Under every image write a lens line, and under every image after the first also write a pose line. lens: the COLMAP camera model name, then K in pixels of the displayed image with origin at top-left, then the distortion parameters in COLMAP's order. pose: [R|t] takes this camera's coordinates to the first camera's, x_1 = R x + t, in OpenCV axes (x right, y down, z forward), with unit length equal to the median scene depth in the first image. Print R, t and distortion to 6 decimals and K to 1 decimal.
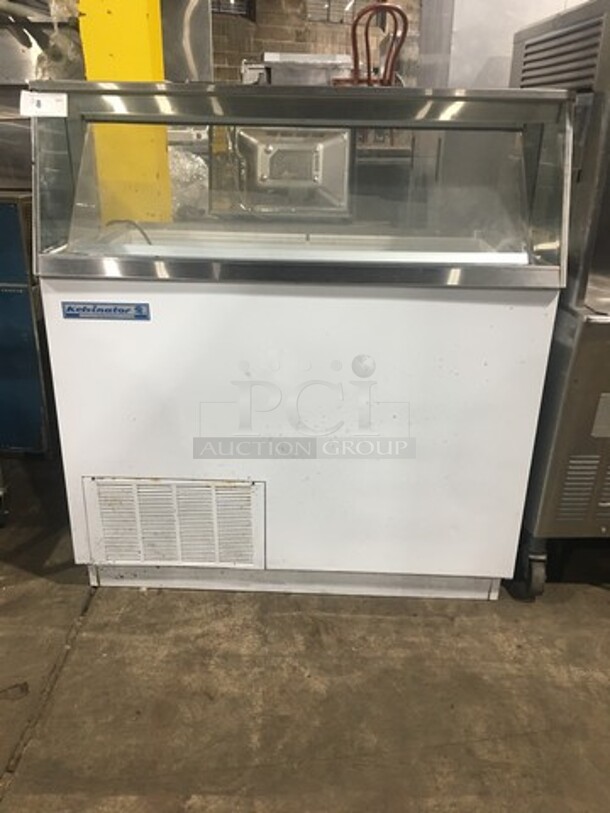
lens RADIAL K [[694.8, 0, 305.0], [0, 694.8, 406.5], [0, 0, 1]] dist [0.006146, 0.003577]
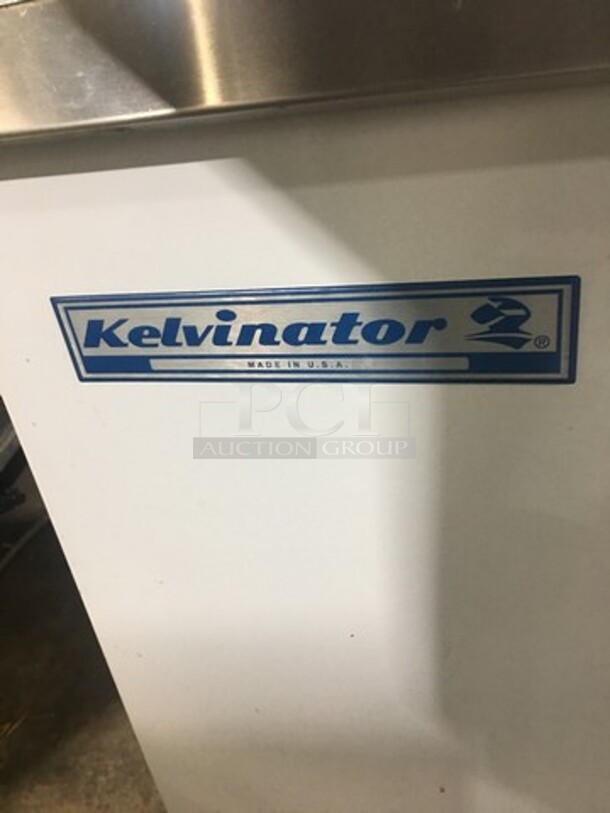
lens RADIAL K [[707.3, 0, 305.0], [0, 707.3, 406.5], [0, 0, 1]] dist [-0.002736, -0.007674]
pose [[0.954390, -0.011663, -0.298336, -0.234243], [0.049531, 0.991575, 0.119688, -0.140872], [0.294427, -0.129006, 0.946927, 0.842833]]
